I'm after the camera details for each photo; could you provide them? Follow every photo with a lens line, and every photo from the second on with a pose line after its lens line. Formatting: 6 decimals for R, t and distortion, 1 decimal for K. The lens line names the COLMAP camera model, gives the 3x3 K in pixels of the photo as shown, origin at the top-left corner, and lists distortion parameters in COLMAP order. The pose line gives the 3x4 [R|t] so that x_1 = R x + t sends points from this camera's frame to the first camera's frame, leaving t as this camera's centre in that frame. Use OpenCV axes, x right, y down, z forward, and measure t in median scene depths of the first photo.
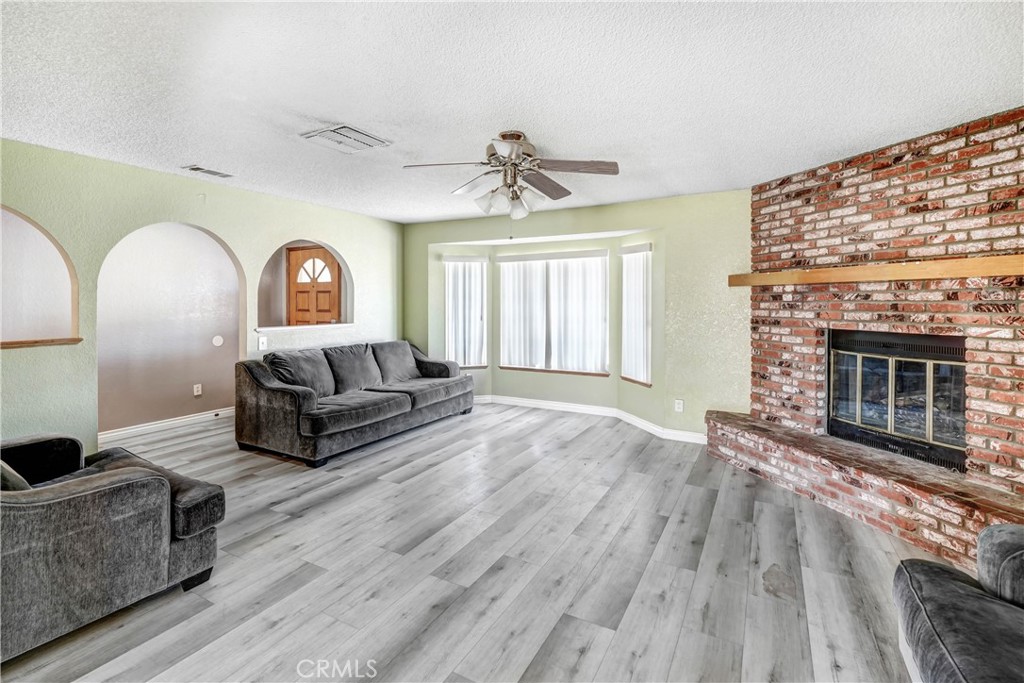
lens RADIAL K [[480.0, 0, 494.5], [0, 480.0, 319.1], [0, 0, 1]] dist [0.000799, 0.000656]
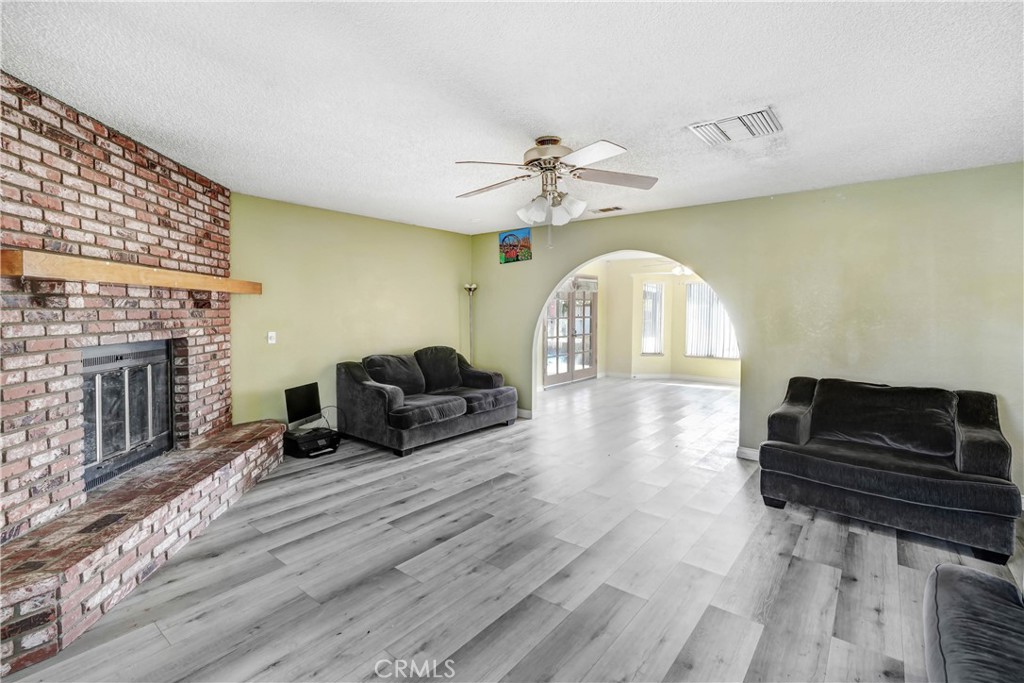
lens RADIAL K [[480.0, 0, 494.5], [0, 480.0, 319.1], [0, 0, 1]] dist [0.000799, 0.000656]
pose [[-0.982920, -0.009636, 0.183783, -0.037059], [0.000196, 0.998573, 0.053401, -0.065336], [-0.184035, 0.052525, -0.981515, 1.747124]]
